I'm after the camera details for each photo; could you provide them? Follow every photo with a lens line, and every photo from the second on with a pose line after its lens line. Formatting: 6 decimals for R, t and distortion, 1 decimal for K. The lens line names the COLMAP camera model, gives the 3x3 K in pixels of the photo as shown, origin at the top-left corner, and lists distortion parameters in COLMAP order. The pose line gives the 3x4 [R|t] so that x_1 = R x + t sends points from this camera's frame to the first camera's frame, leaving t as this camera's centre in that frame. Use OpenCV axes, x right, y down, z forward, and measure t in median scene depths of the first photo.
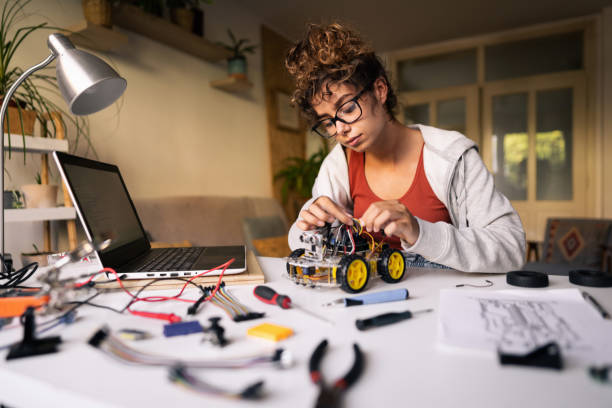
lens RADIAL K [[417.8, 0, 306.2], [0, 417.8, 197.6], [0, 0, 1]] dist [0.031234, -0.003614]
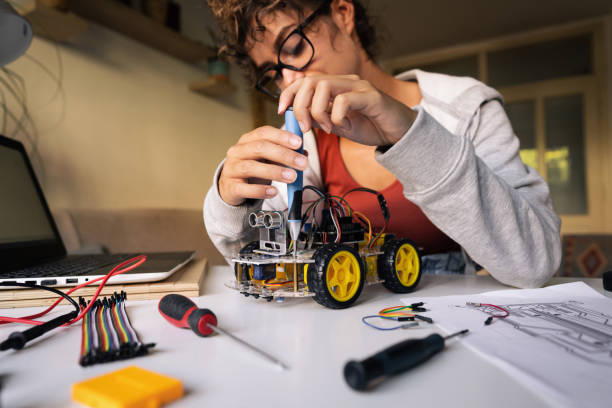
lens RADIAL K [[419.1, 0, 304.7], [0, 419.1, 203.7], [0, 0, 1]] dist [0.010007, 0.003498]
pose [[0.999968, -0.007763, 0.002032, 0.060266], [0.007857, 0.998656, -0.051225, 0.101309], [-0.001631, 0.051240, 0.998685, 0.369006]]
